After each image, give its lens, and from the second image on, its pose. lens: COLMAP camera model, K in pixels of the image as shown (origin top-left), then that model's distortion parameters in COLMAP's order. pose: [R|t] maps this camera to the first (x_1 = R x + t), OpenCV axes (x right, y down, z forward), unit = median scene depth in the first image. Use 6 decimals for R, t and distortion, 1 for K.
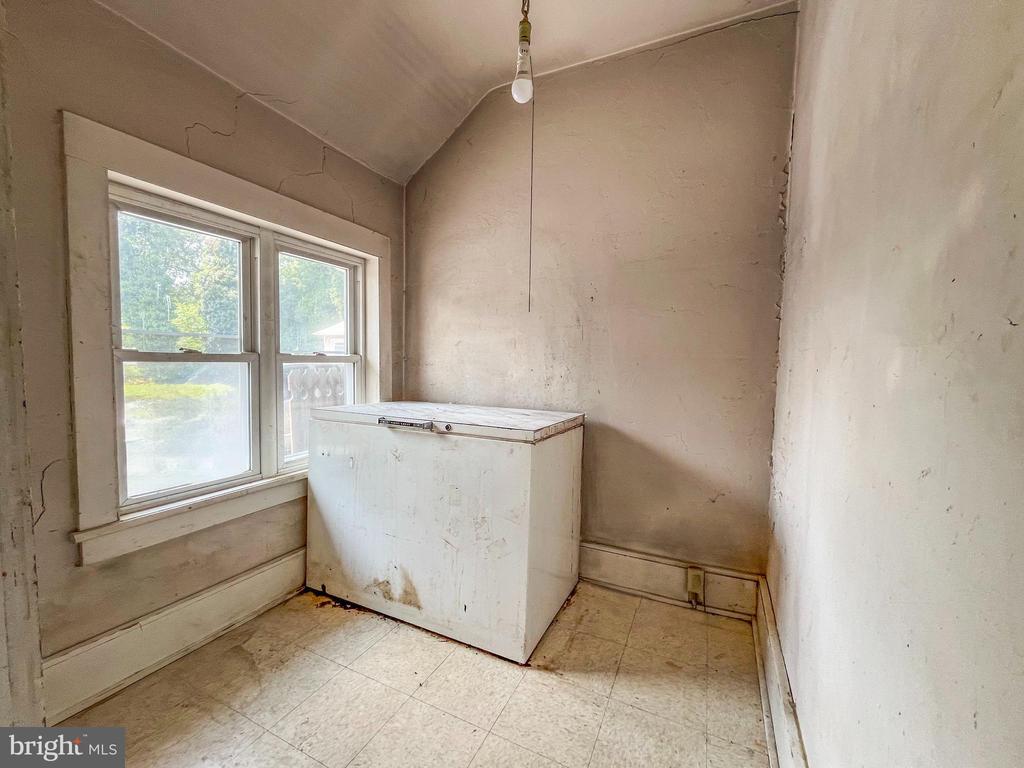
lens RADIAL K [[417.3, 0, 512.0], [0, 417.3, 384.0], [0, 0, 1]] dist [0.000472, 0.000022]
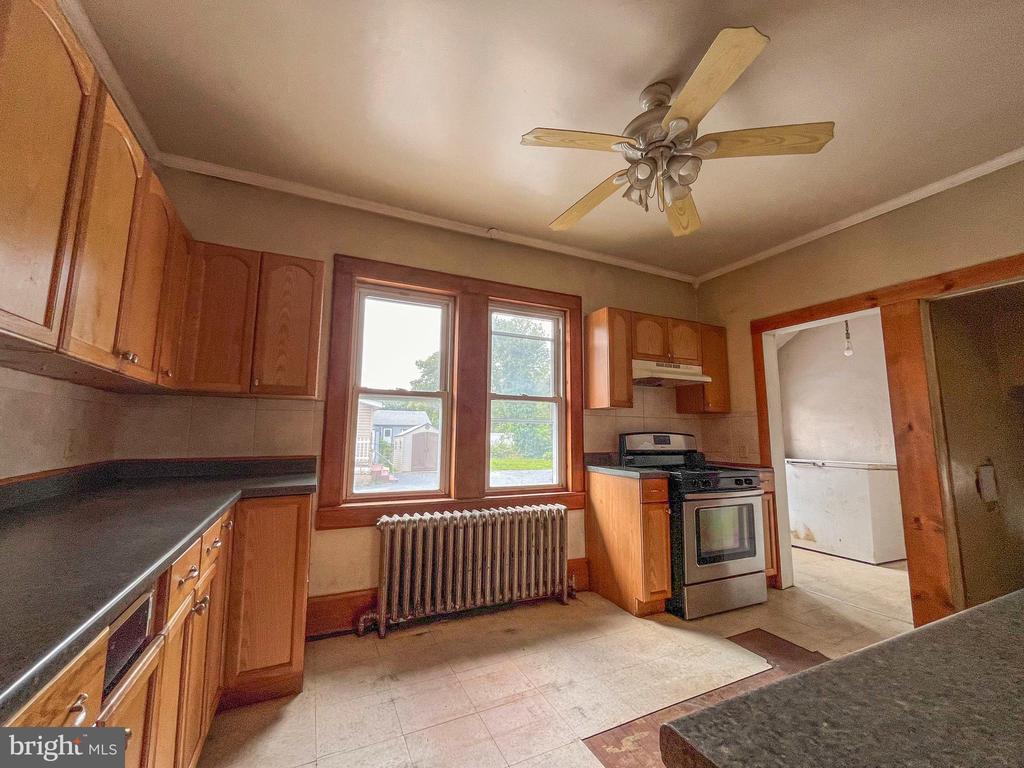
lens RADIAL K [[417.3, 0, 512.0], [0, 417.3, 384.0], [0, 0, 1]] dist [0.000472, 0.000022]
pose [[0.786194, -0.086360, -0.611916, -0.045822], [-0.030840, 0.983471, -0.178422, 0.131672], [0.617210, 0.159145, 0.770535, -2.074684]]
